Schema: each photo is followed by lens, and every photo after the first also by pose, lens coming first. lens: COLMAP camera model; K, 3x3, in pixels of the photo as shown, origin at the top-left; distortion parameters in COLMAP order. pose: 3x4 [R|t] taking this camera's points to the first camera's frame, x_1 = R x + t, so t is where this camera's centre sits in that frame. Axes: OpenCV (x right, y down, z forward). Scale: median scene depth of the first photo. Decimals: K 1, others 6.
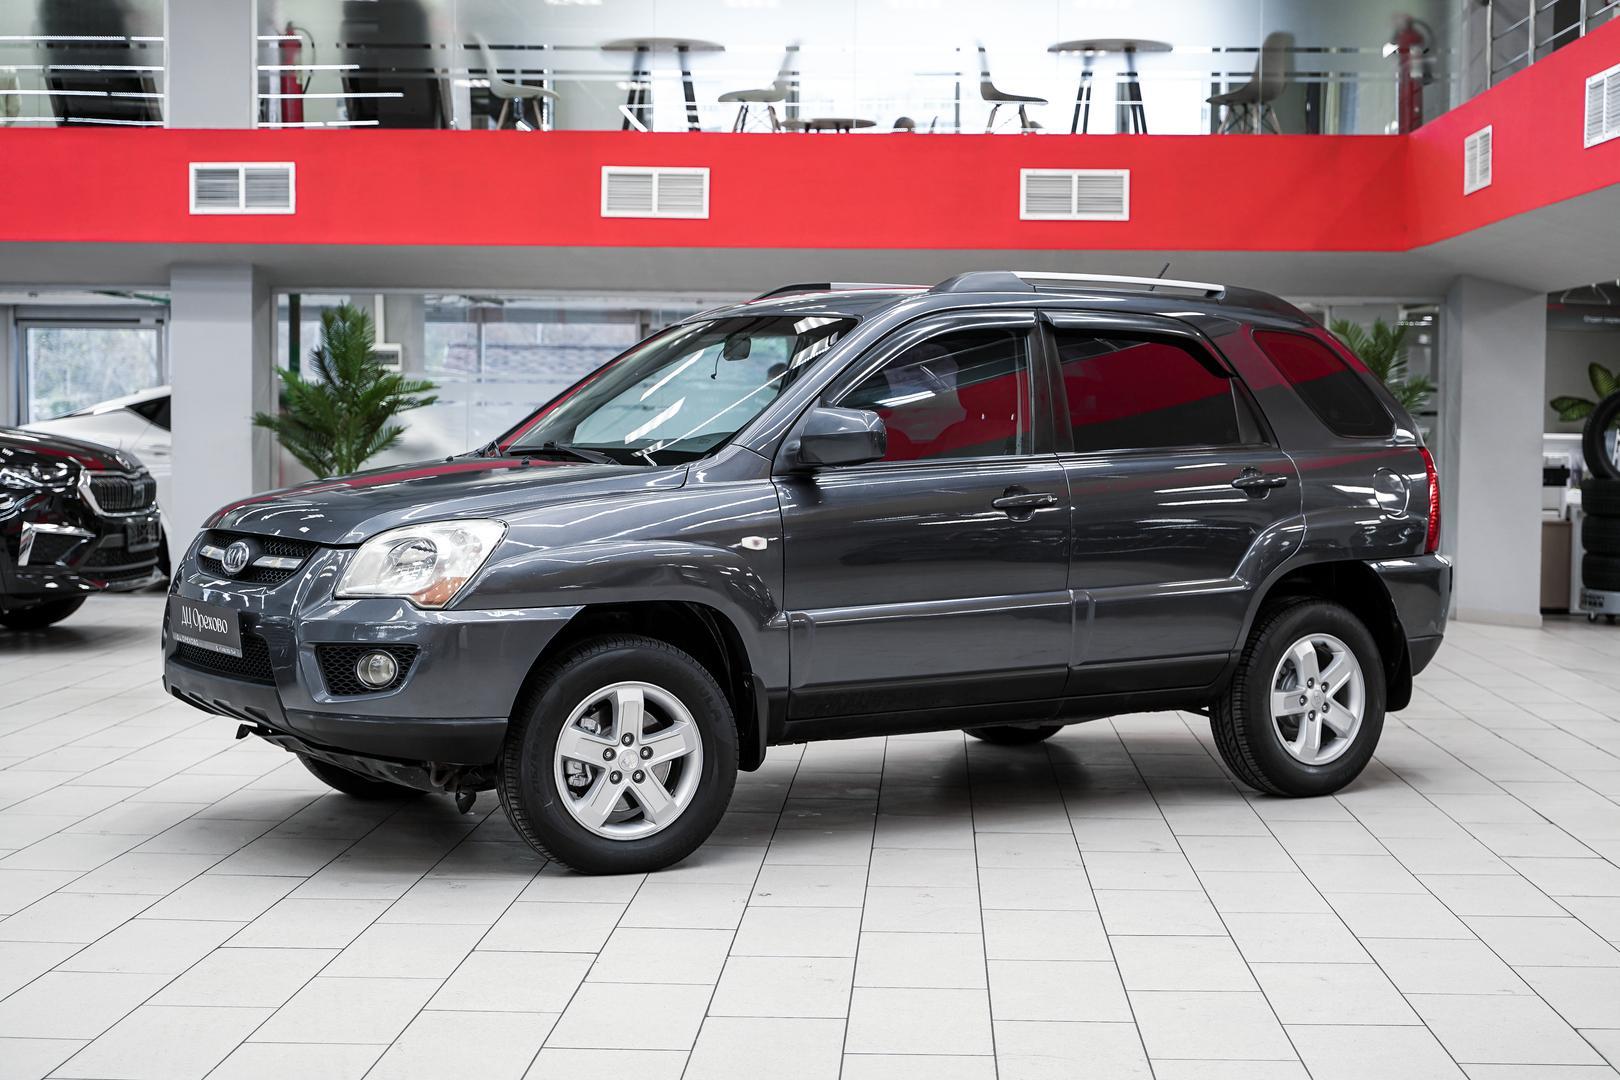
lens RADIAL K [[2486.5, 0, 828.4], [0, 2486.5, 542.5], [0, 0, 1]] dist [0.008299, -0.000068]
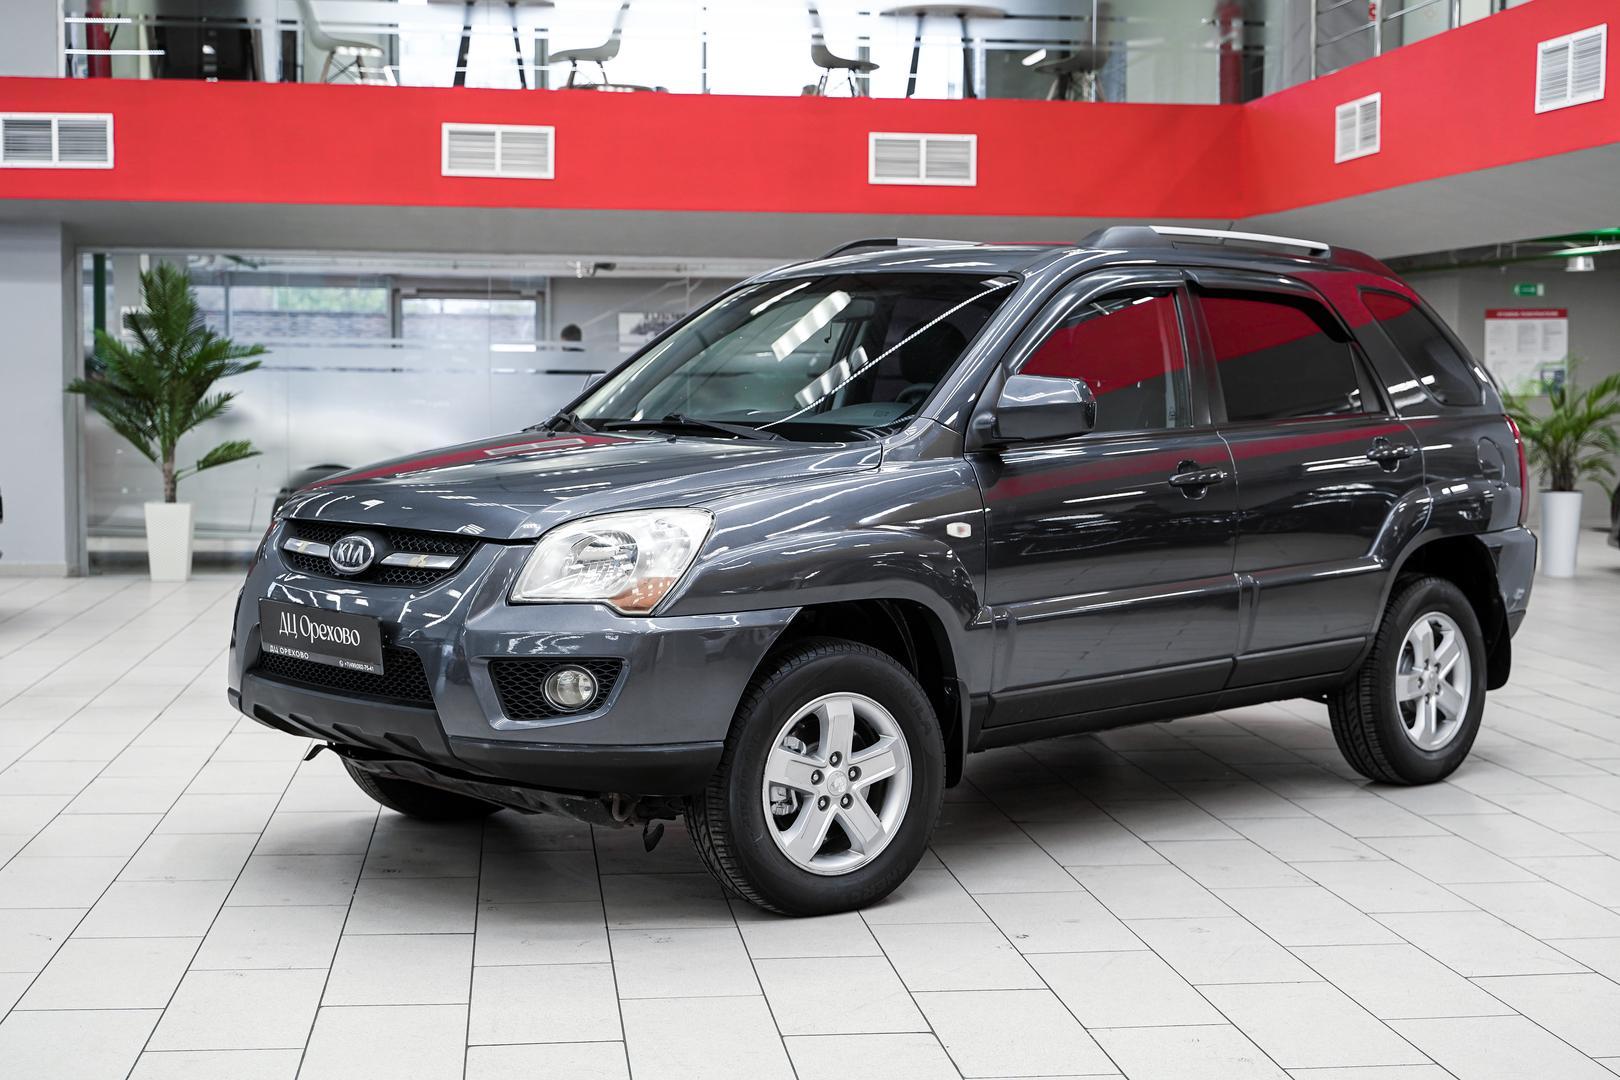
lens RADIAL K [[2292.9, 0, 810.0], [0, 2292.9, 540.0], [0, 0, 1]] dist [0.010090, -0.034263]
pose [[0.986966, -0.013116, 0.160393, -0.185946], [0.009984, 0.999744, 0.020317, -0.011589], [-0.160619, -0.018451, 0.986844, 0.183358]]
